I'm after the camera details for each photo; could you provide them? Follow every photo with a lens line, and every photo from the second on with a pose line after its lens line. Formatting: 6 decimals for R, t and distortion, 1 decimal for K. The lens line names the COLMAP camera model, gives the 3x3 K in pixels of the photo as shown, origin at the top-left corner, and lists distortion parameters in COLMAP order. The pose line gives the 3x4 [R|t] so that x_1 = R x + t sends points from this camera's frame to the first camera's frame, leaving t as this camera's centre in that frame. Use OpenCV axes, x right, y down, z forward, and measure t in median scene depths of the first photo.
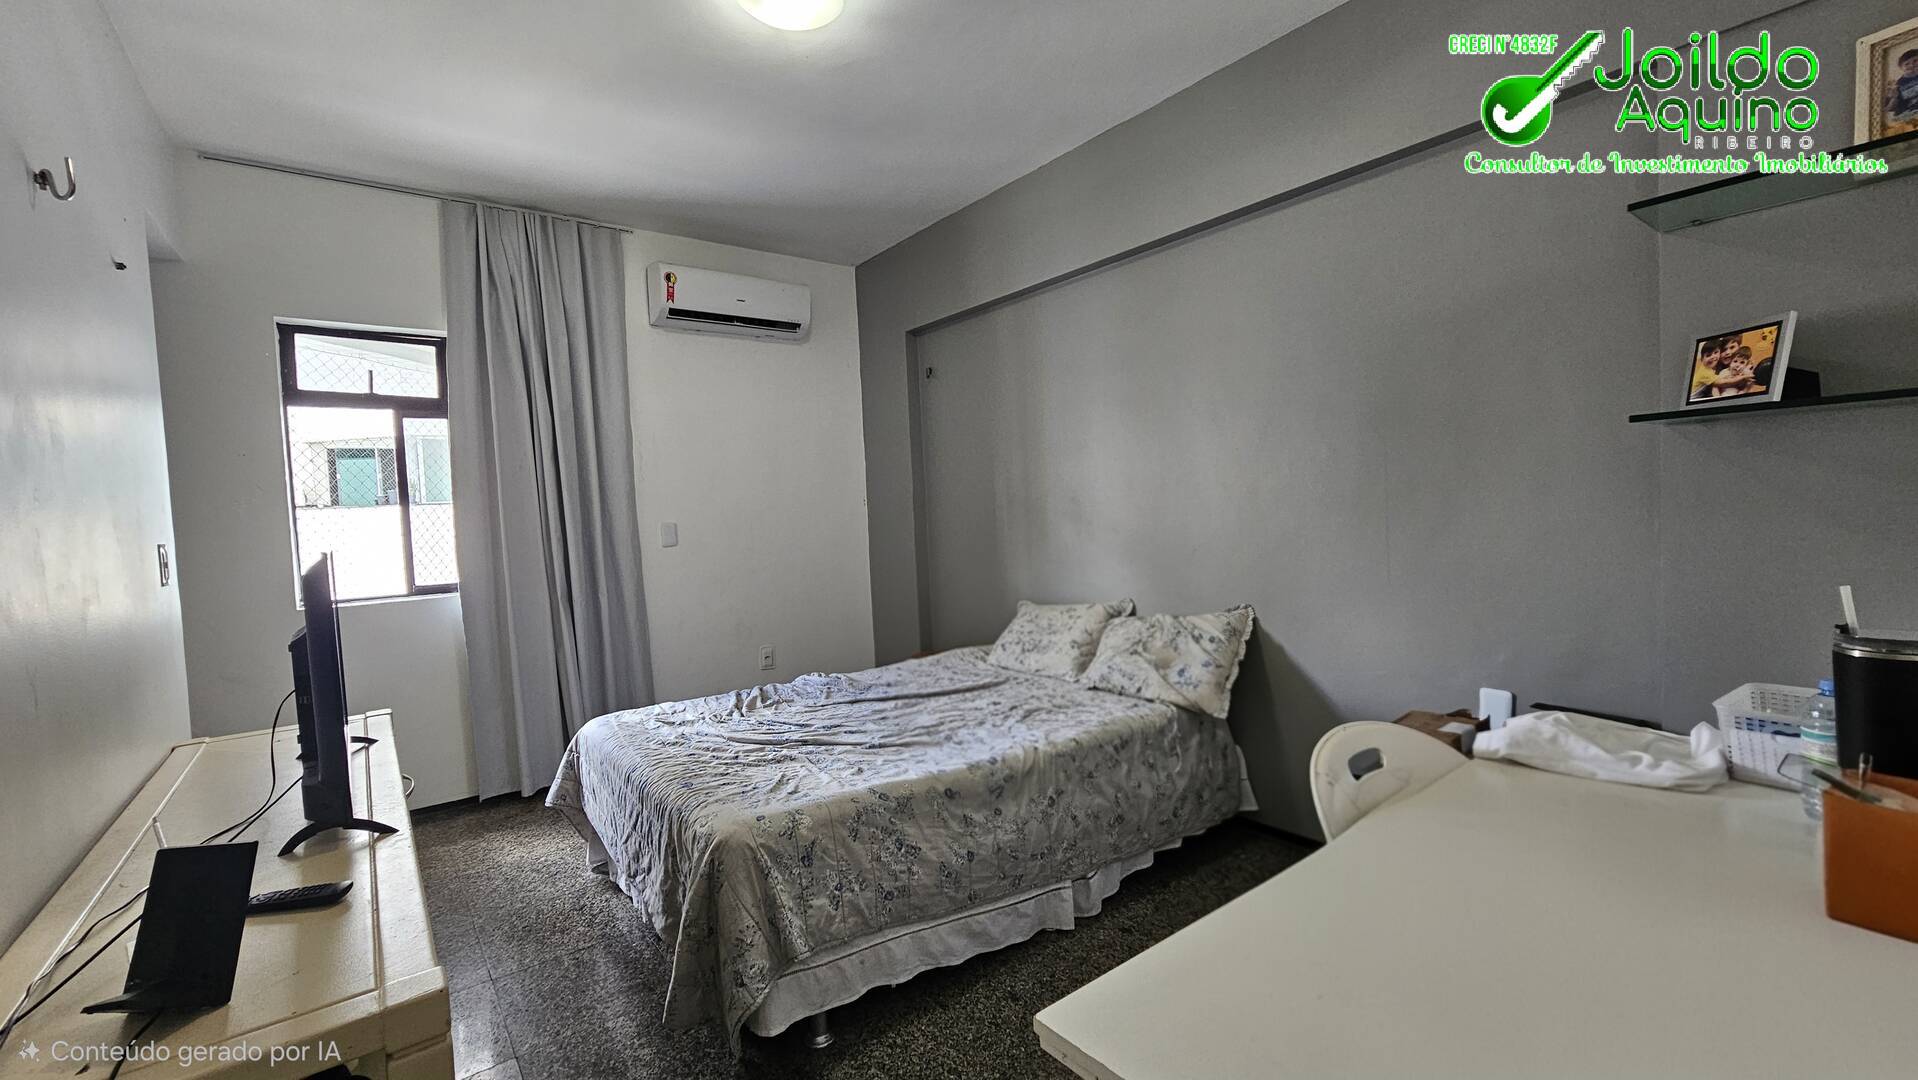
lens RADIAL K [[765.5, 0, 961.0], [0, 765.5, 549.2], [0, 0, 1]] dist [0.000199, 0.000044]
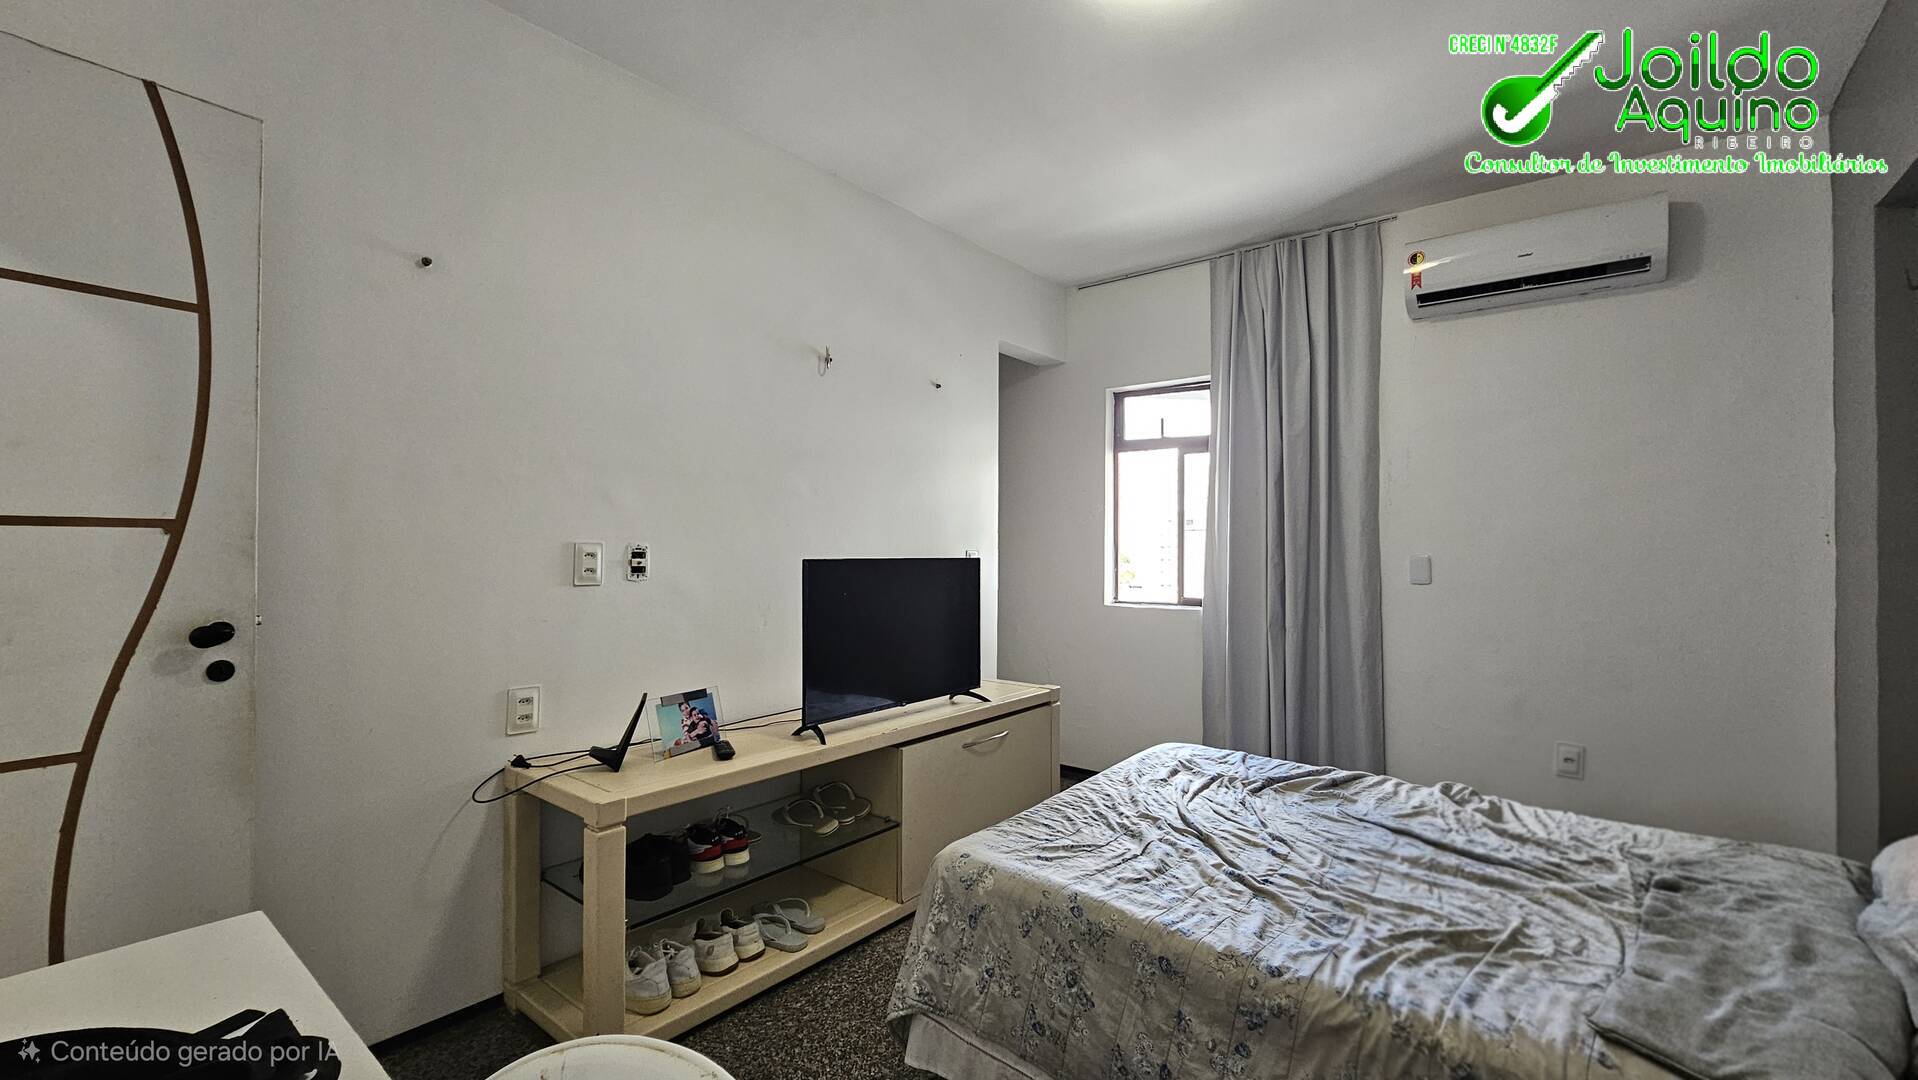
lens RADIAL K [[793.0, 0, 970.7], [0, 793.0, 539.4], [0, 0, 1]] dist [0.000187, -0.000194]
pose [[0.252619, 0.033429, -0.966988, 0.505656], [-0.070325, 0.997394, 0.016108, -0.050594], [0.965007, 0.063934, 0.254312, 0.513098]]
